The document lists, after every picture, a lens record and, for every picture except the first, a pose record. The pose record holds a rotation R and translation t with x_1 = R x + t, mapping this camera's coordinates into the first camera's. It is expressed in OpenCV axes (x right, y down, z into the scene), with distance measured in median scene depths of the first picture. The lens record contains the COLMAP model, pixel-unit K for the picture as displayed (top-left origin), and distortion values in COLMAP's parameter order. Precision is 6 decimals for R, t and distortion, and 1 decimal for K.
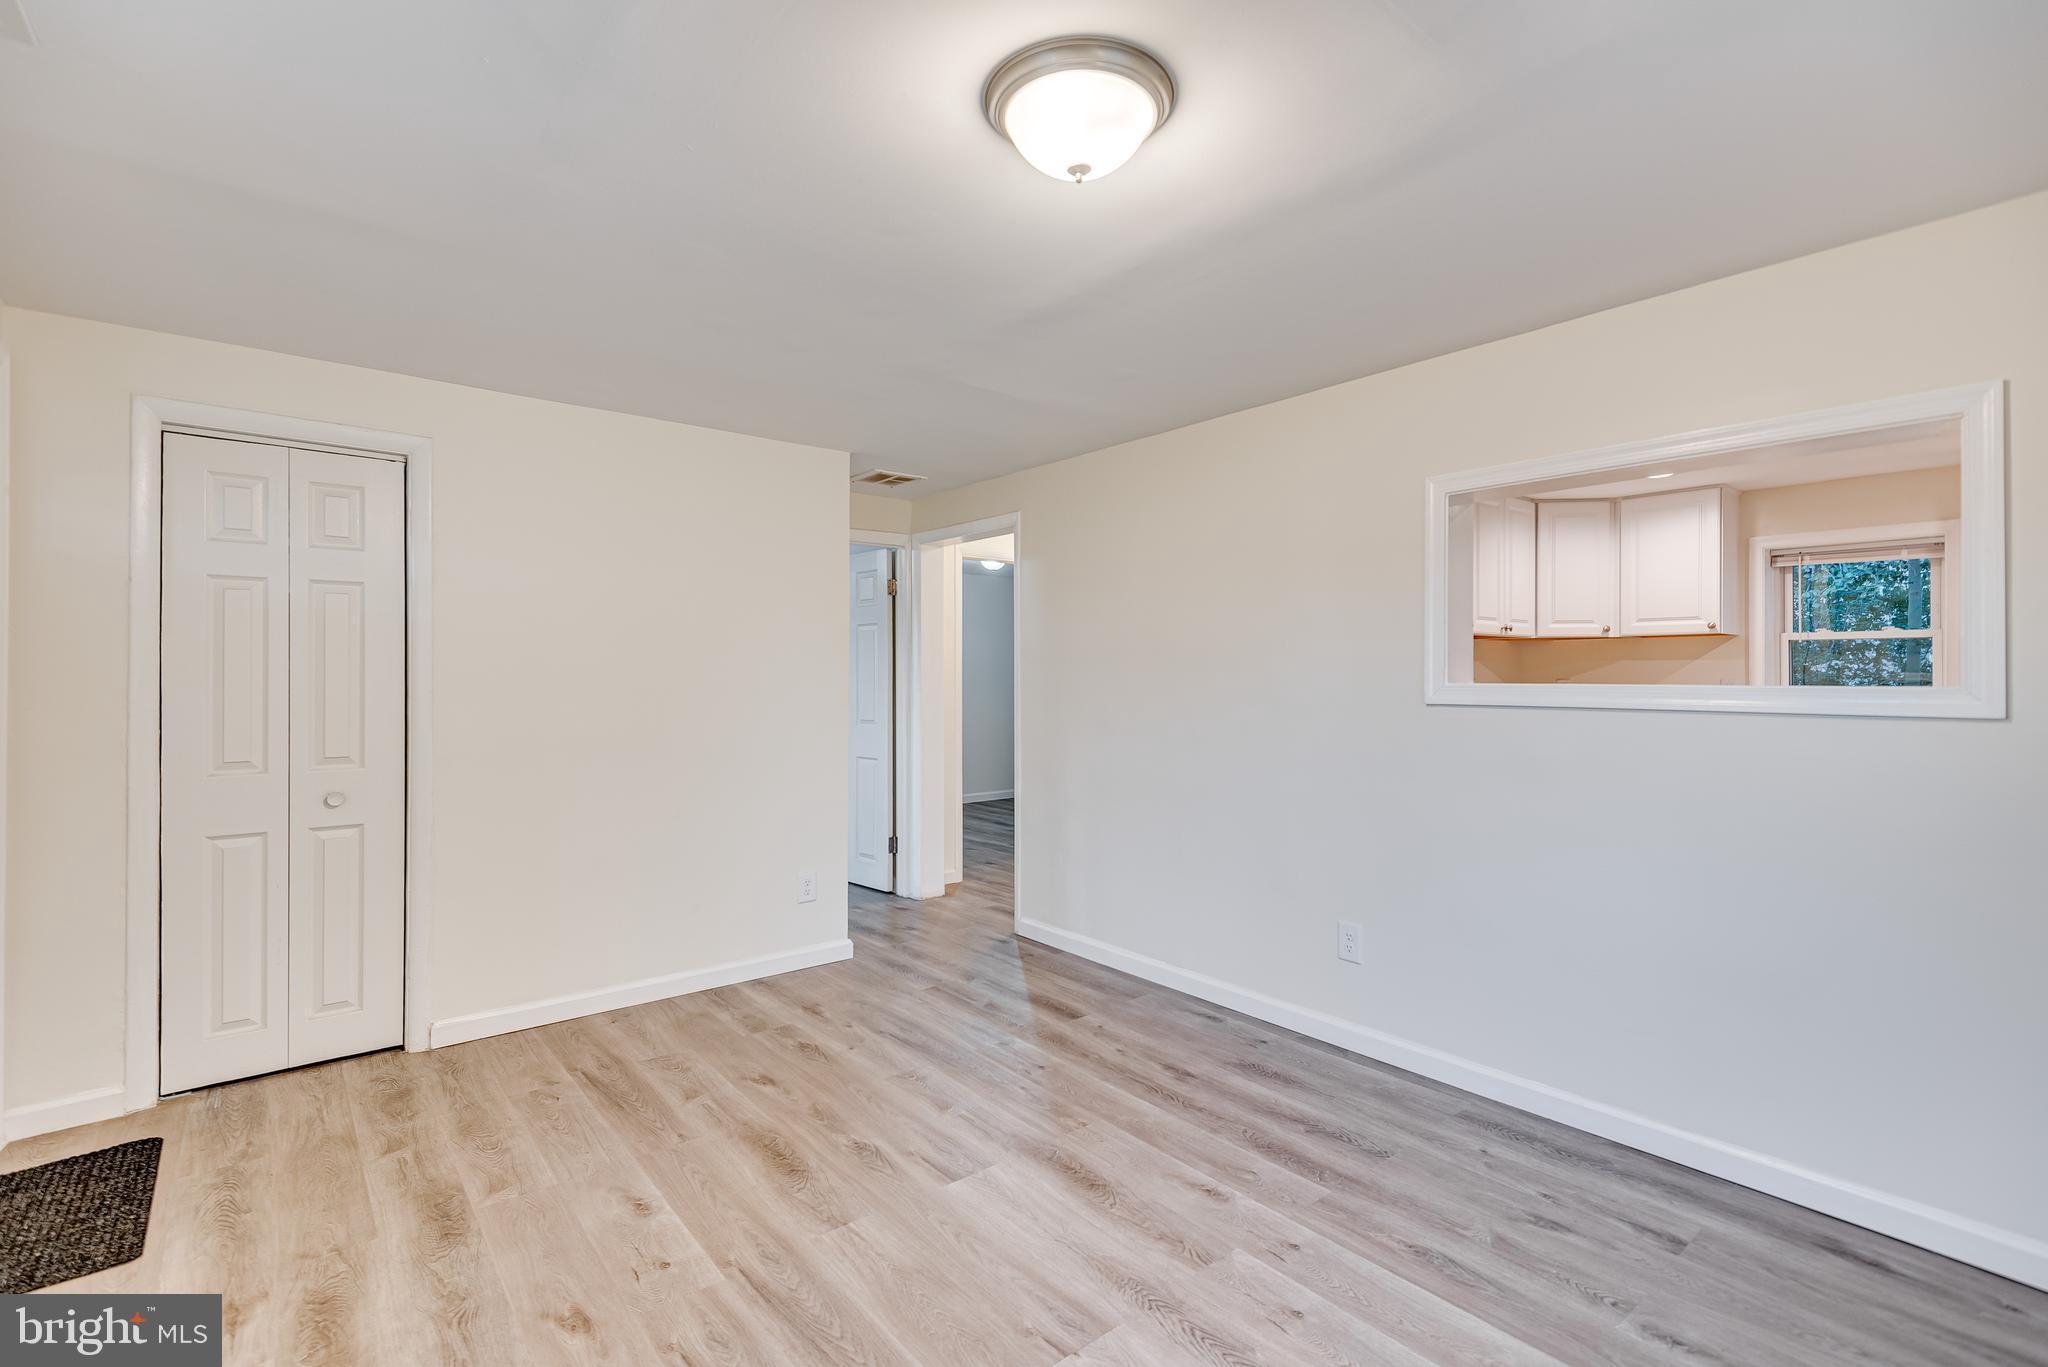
lens RADIAL K [[944.7, 0, 1005.5], [0, 944.7, 671.7], [0, 0, 1]] dist [0.036421, -0.016803]
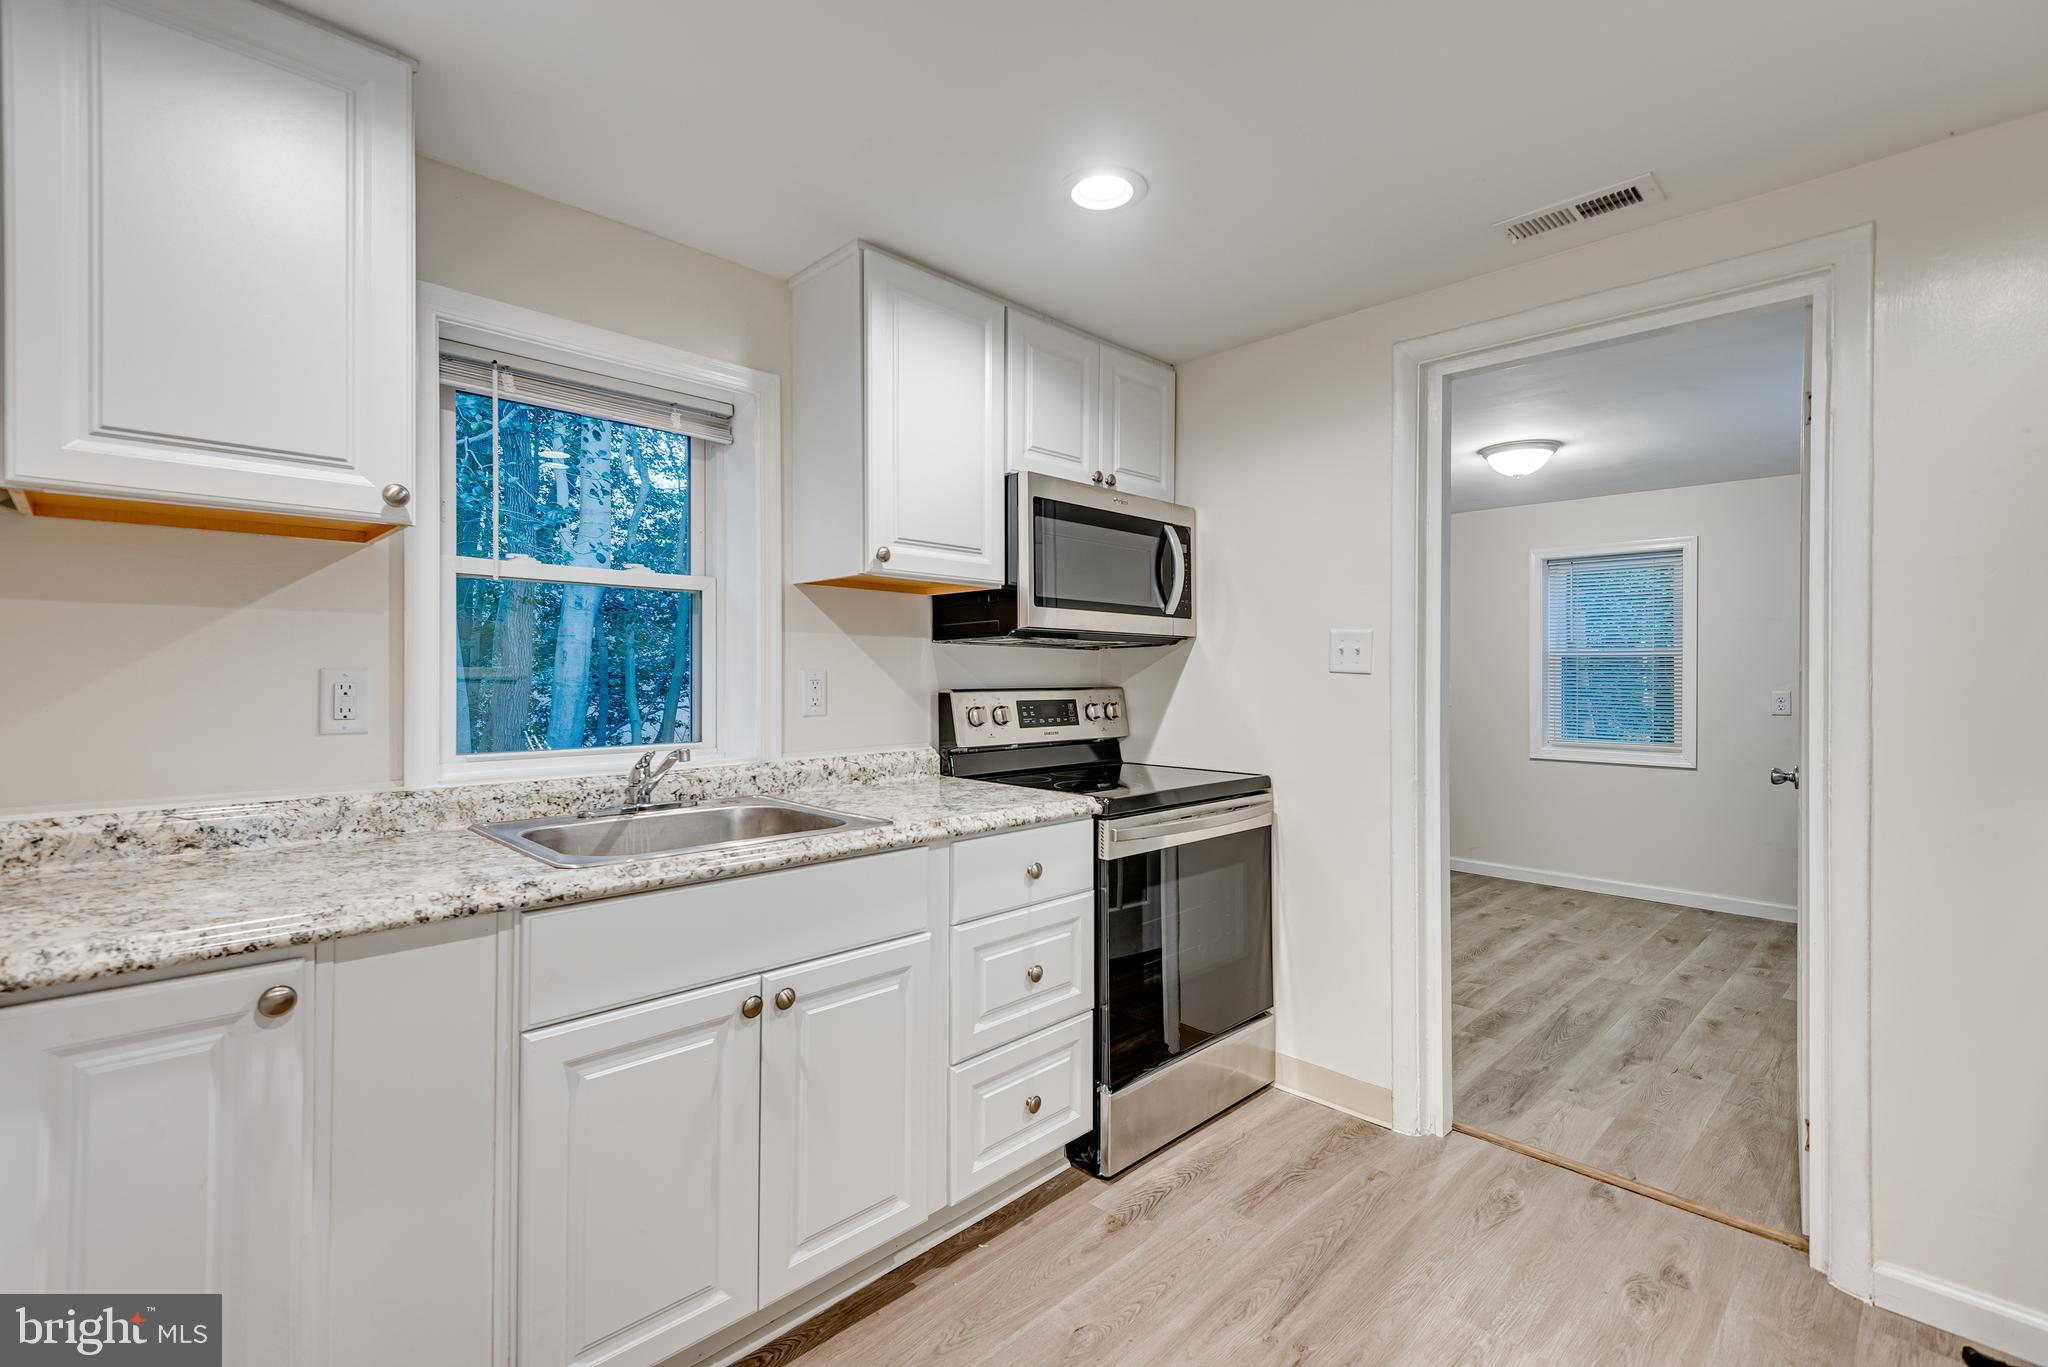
lens RADIAL K [[916.3, 0, 1036.0], [0, 916.3, 675.8], [0, 0, 1]] dist [0.035487, -0.014158]
pose [[-0.111938, 0.000186, 0.993715, 0.402598], [-0.006363, 0.999979, -0.000904, 0.008750], [-0.993695, -0.006424, -0.111935, 0.799702]]
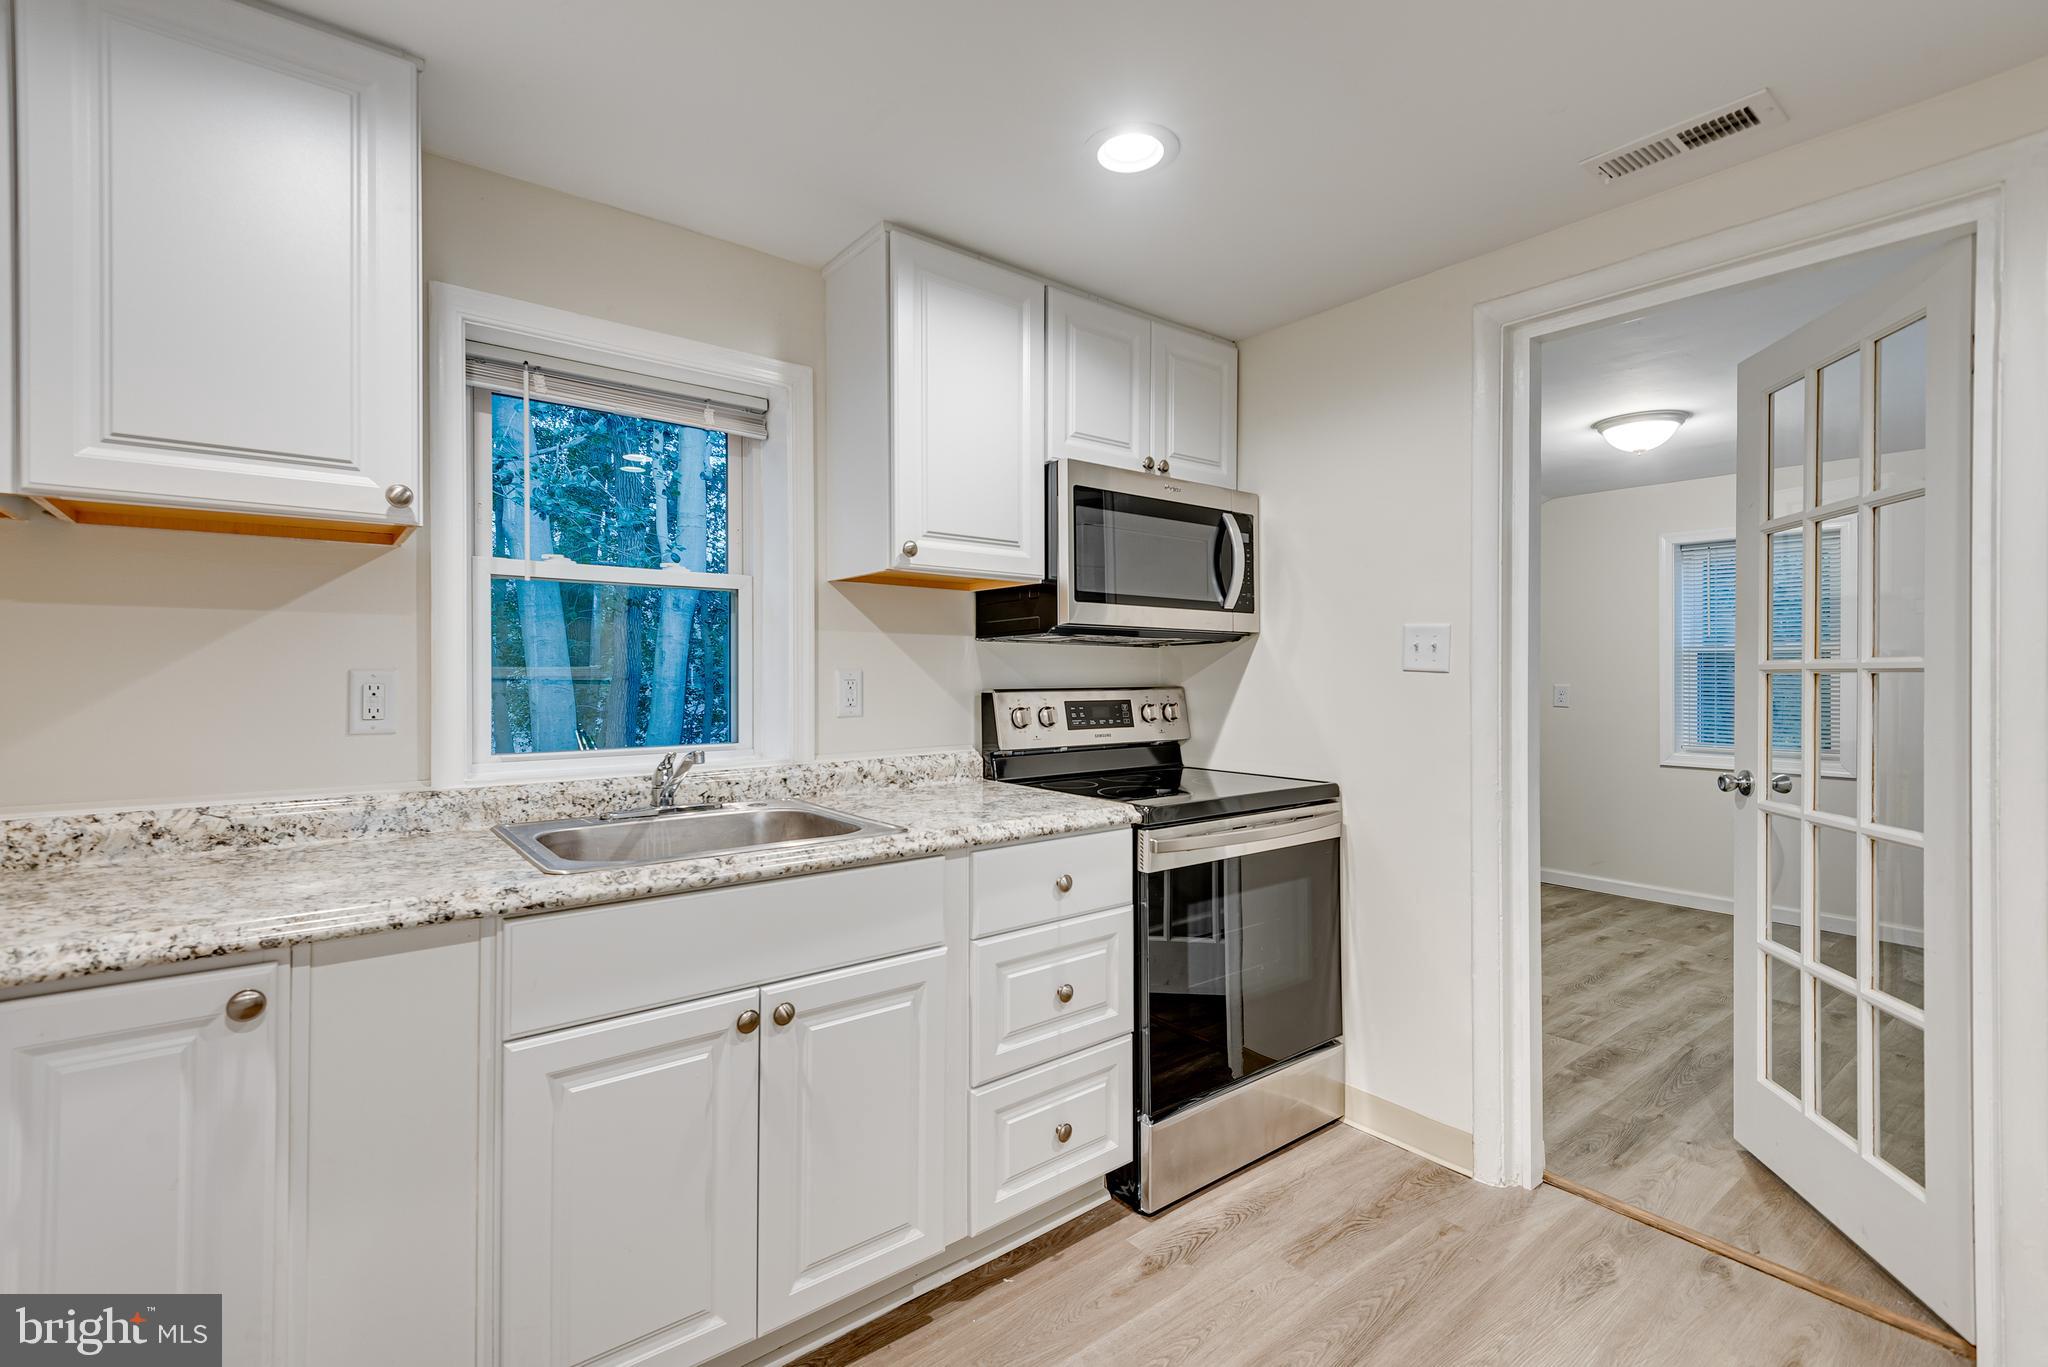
lens RADIAL K [[933.0, 0, 1030.8], [0, 933.0, 675.0], [0, 0, 1]] dist [0.033410, -0.014139]
pose [[-0.003053, -0.000603, 0.999995, 0.417985], [-0.004832, 0.999988, 0.000588, 0.008120], [-0.999984, -0.004830, -0.003056, 0.771070]]
